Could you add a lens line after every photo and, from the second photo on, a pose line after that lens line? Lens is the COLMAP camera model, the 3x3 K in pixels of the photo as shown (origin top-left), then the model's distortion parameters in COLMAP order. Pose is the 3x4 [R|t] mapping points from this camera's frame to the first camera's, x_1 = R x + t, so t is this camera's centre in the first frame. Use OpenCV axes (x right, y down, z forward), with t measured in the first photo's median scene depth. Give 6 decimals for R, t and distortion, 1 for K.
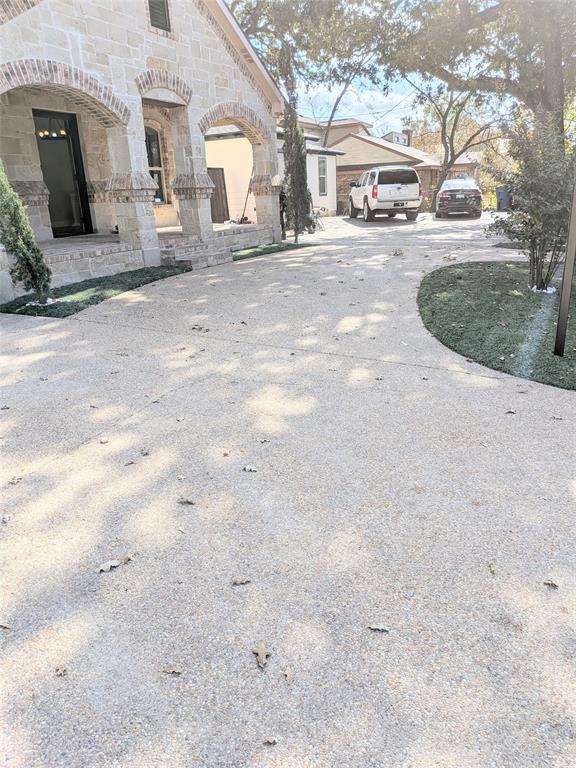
lens RADIAL K [[552.3, 0, 286.0], [0, 552.3, 394.4], [0, 0, 1]] dist [0.012103, -0.021652]
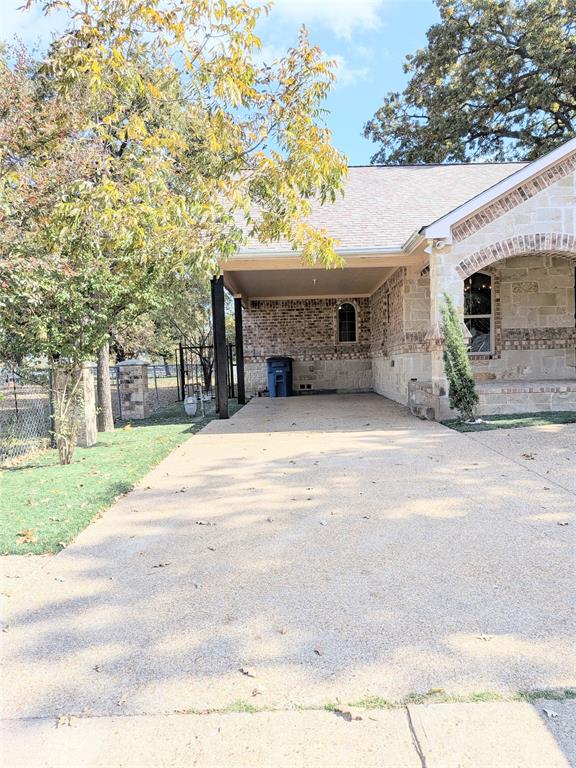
lens RADIAL K [[552.3, 0, 286.0], [0, 552.3, 394.4], [0, 0, 1]] dist [0.012103, -0.021652]
pose [[0.437247, 0.081794, -0.895614, 0.810756], [-0.302355, 0.951258, -0.060736, -0.041248], [0.846992, 0.297350, 0.440666, 0.166176]]
